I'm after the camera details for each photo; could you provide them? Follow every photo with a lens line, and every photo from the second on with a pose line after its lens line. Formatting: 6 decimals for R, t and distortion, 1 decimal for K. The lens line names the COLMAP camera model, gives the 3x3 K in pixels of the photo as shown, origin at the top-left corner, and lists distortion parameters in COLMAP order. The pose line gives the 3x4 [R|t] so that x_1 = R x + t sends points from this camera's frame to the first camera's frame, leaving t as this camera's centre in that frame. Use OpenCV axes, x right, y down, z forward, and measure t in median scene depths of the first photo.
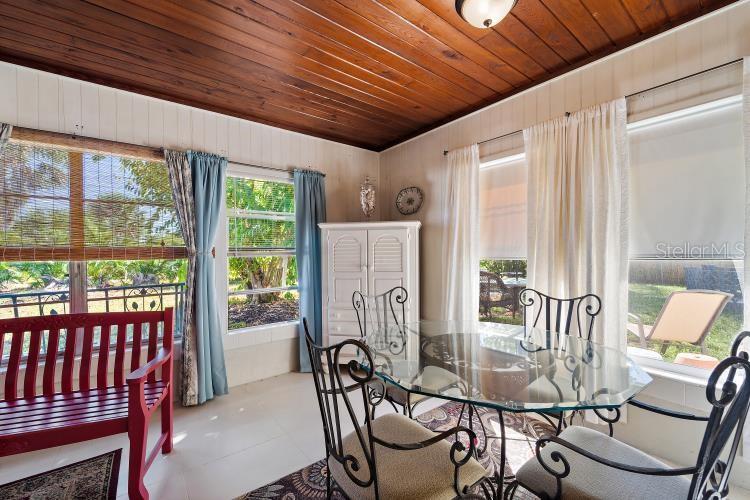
lens RADIAL K [[305.0, 0, 375.1], [0, 305.0, 249.3], [0, 0, 1]] dist [-0.002297, -0.000906]
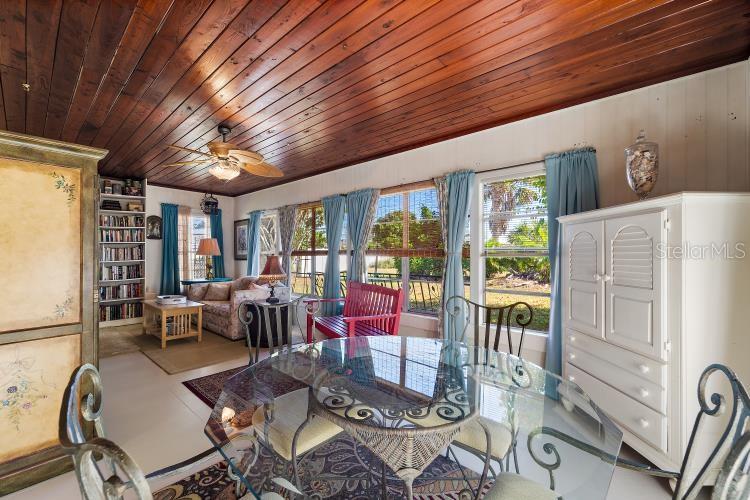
lens RADIAL K [[305.0, 0, 374.0], [0, 305.0, 252.1], [0, 0, 1]] dist [-0.002297, -0.000906]
pose [[0.177587, 0.003587, -0.984099, 0.495693], [-0.006450, 0.999976, 0.002481, 0.007072], [0.984084, 0.005907, 0.177606, 0.369110]]
